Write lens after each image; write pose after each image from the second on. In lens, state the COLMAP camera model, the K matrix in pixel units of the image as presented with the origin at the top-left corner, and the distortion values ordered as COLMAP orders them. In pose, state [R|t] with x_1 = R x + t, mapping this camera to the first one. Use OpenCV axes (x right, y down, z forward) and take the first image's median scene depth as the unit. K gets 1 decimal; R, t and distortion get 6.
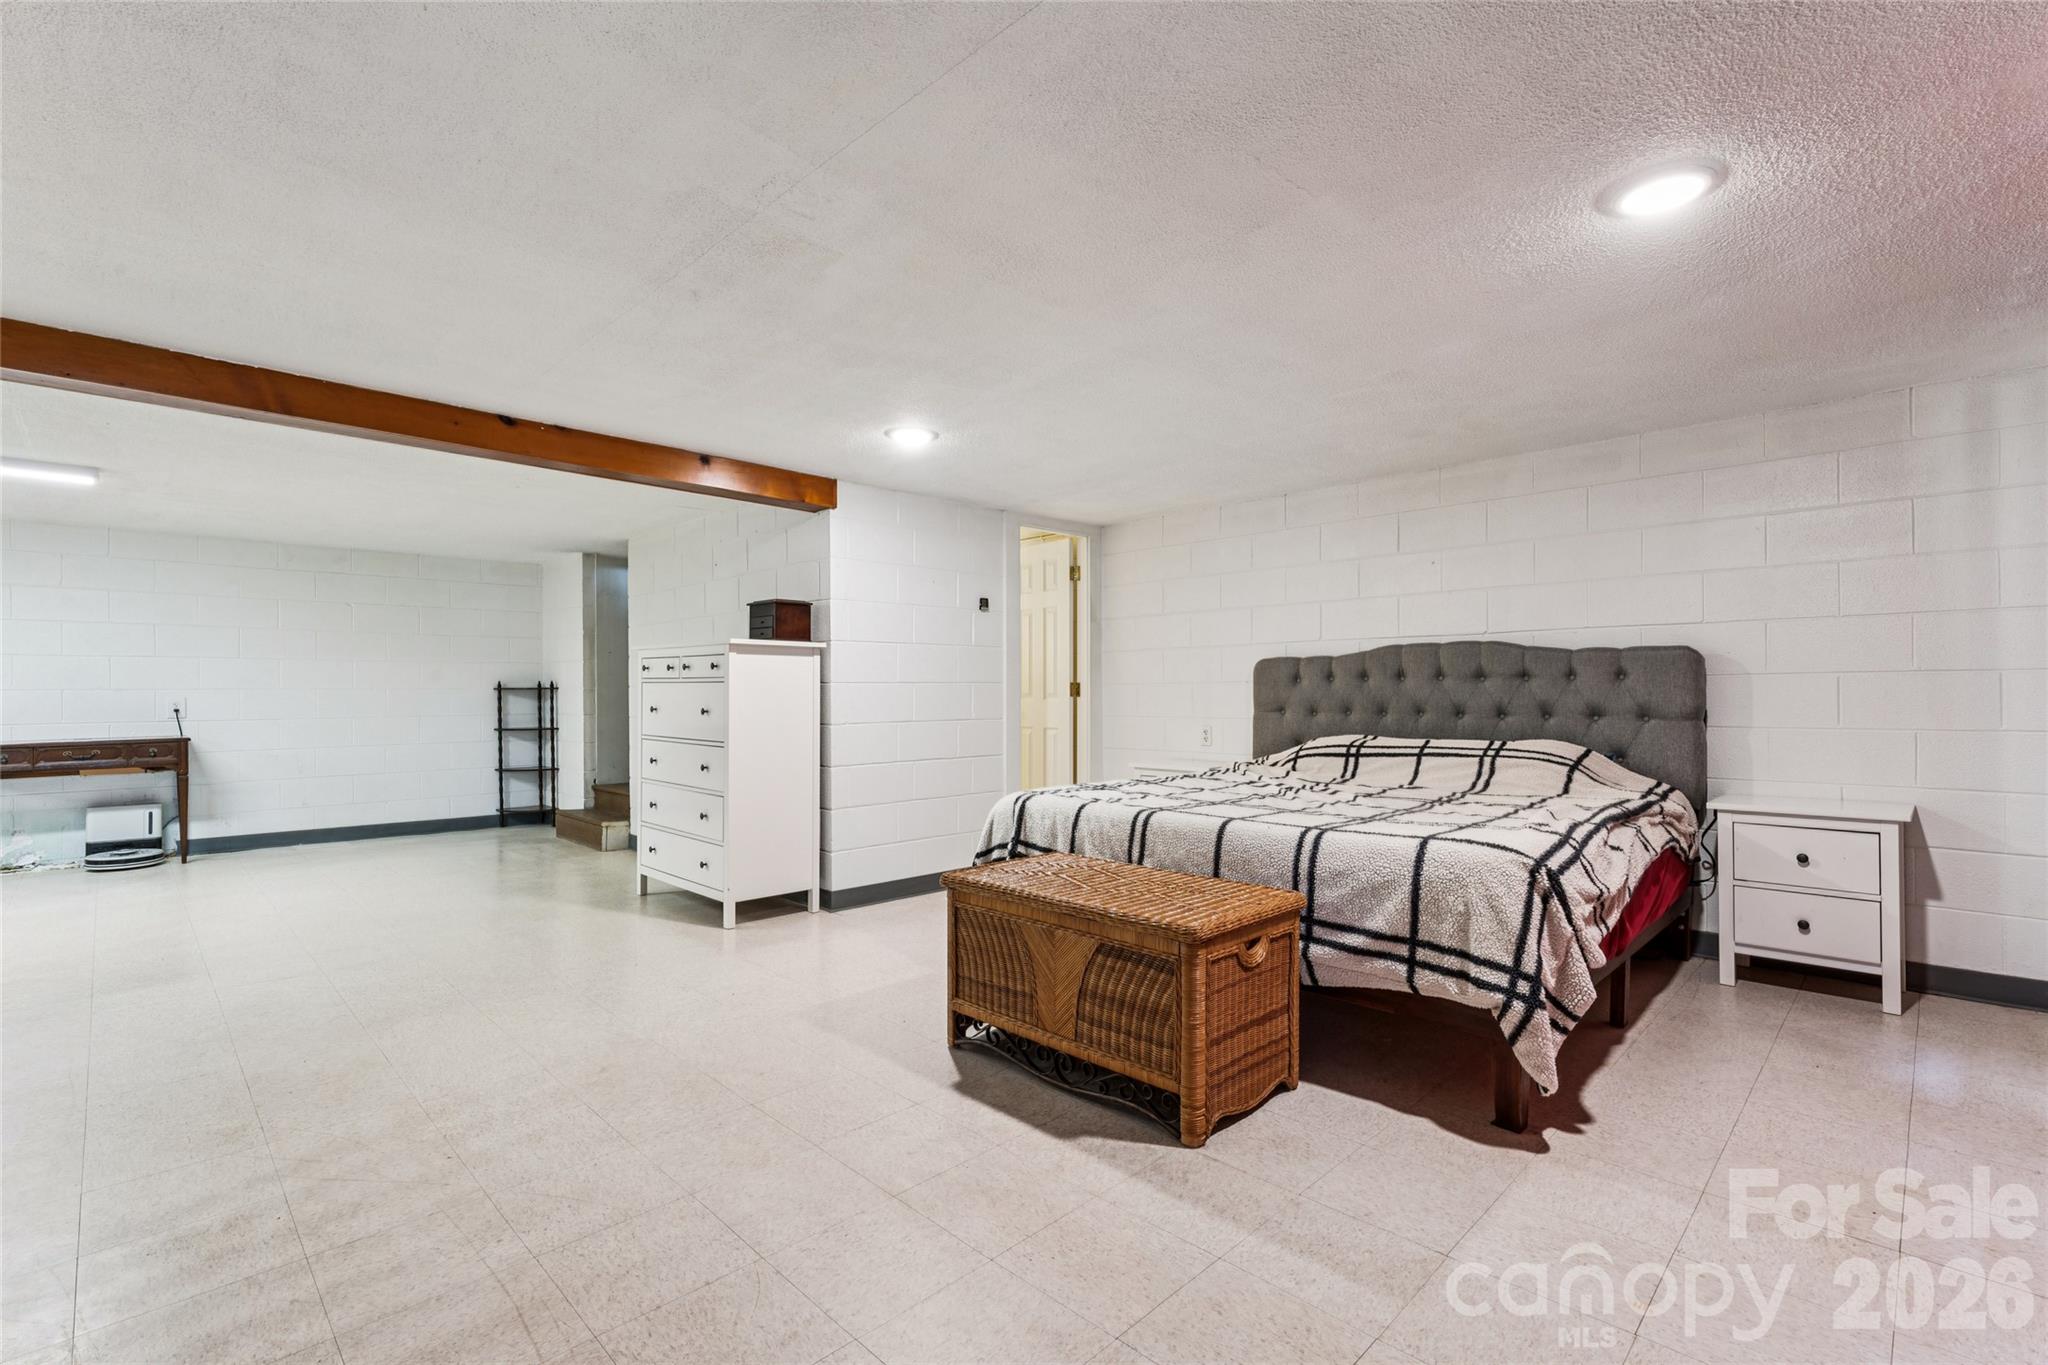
lens RADIAL K [[935.1, 0, 1011.5], [0, 935.1, 677.6], [0, 0, 1]] dist [-0.001069, 0.001751]
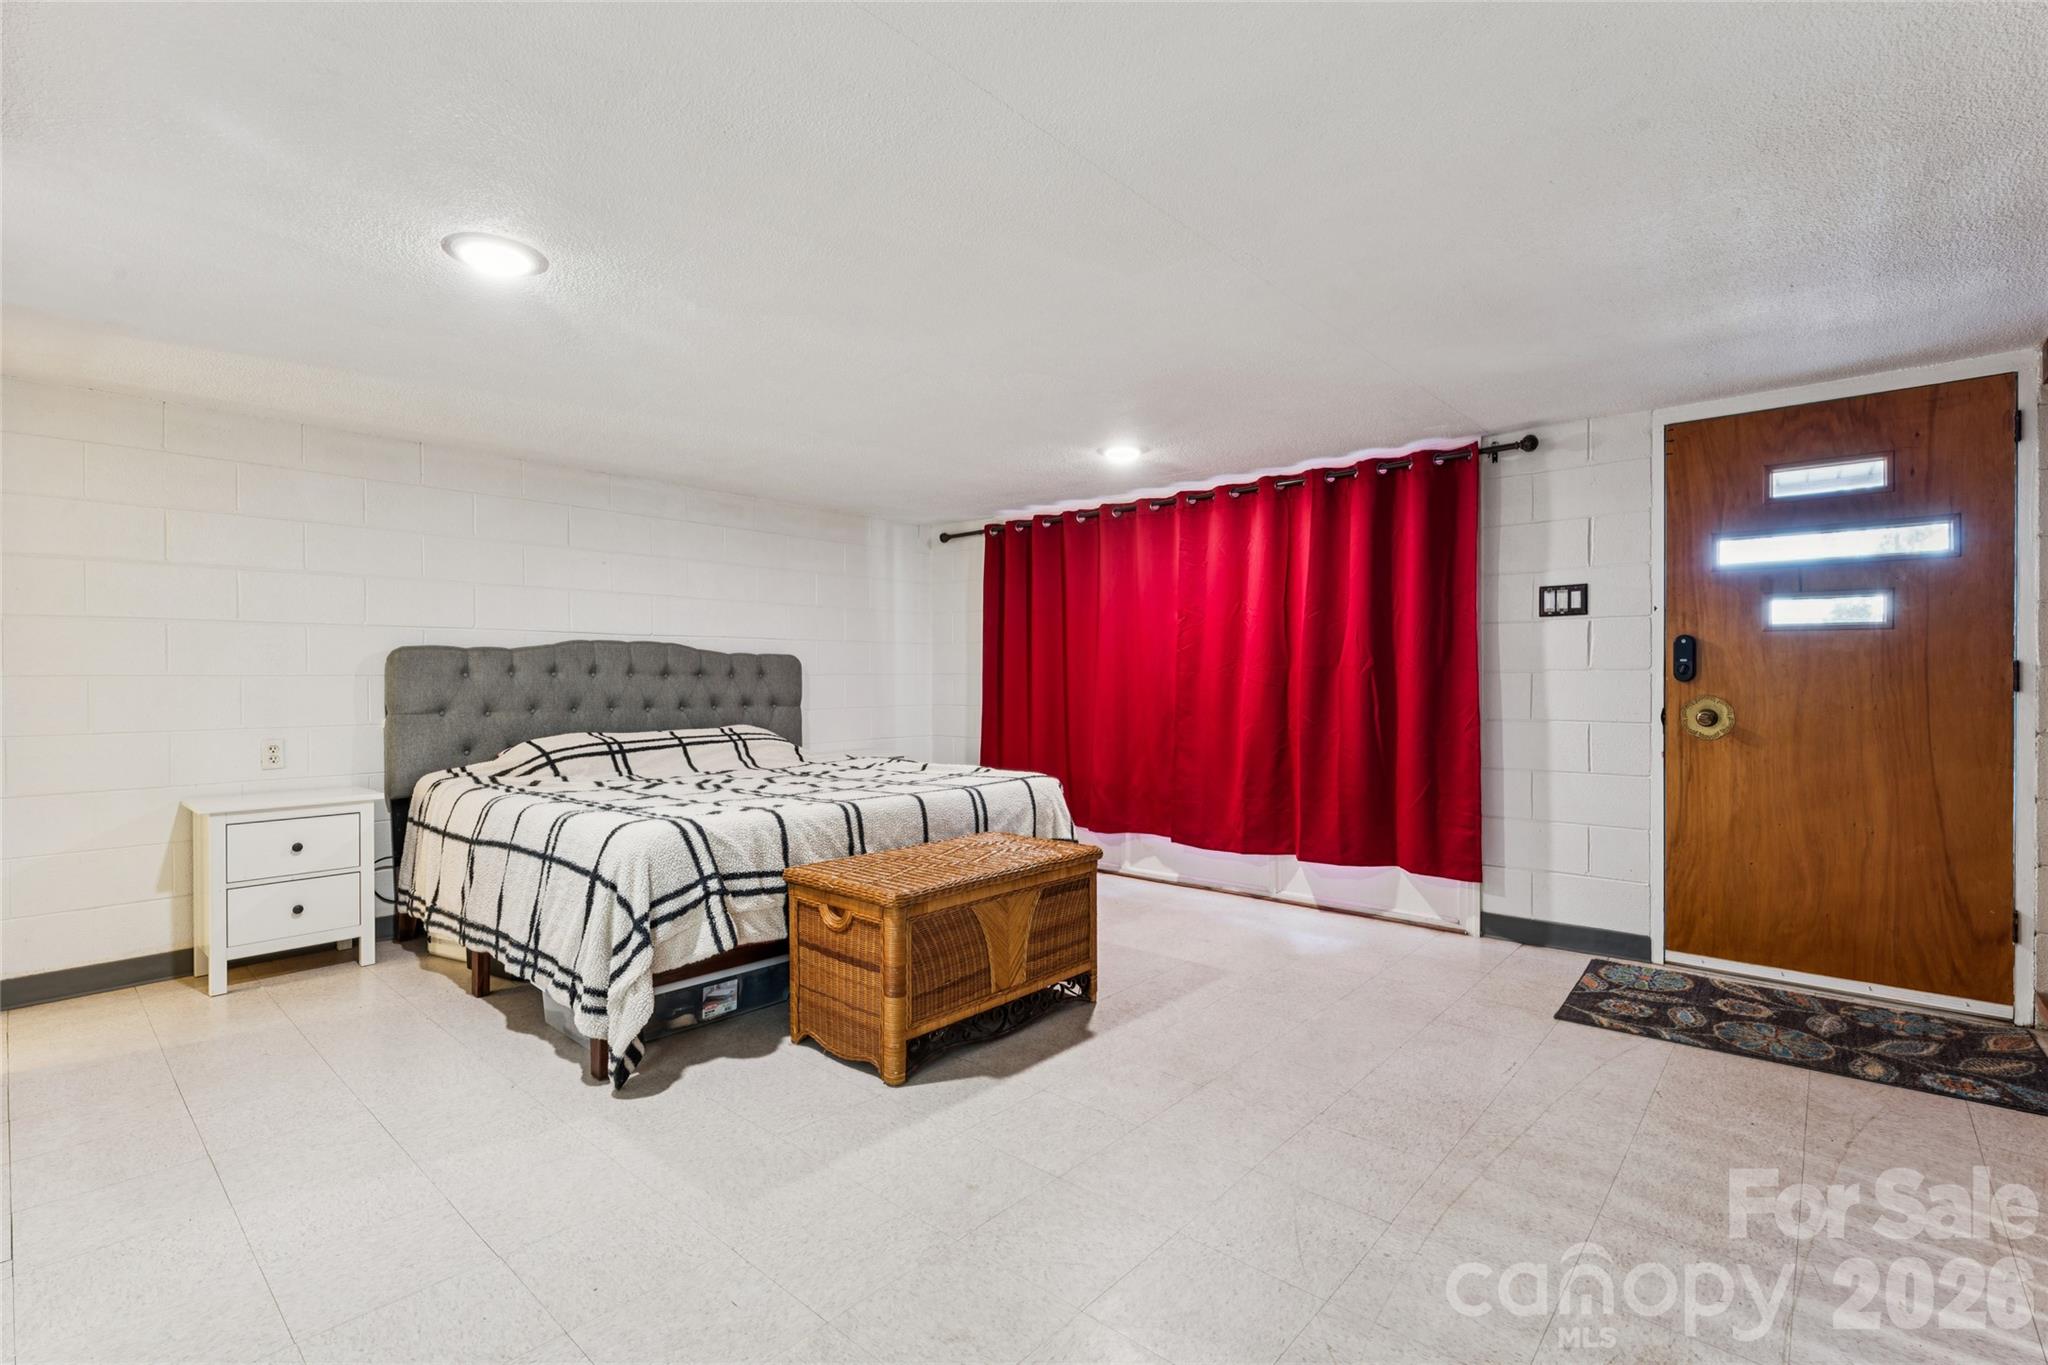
lens RADIAL K [[935.1, 0, 1044.2], [0, 935.1, 682.5], [0, 0, 1]] dist [-0.001069, 0.001751]
pose [[-0.093901, 0.001707, 0.995580, -0.729936], [-0.012771, 0.999914, -0.002919, 0.008041], [-0.995500, -0.012988, -0.093871, 0.716135]]
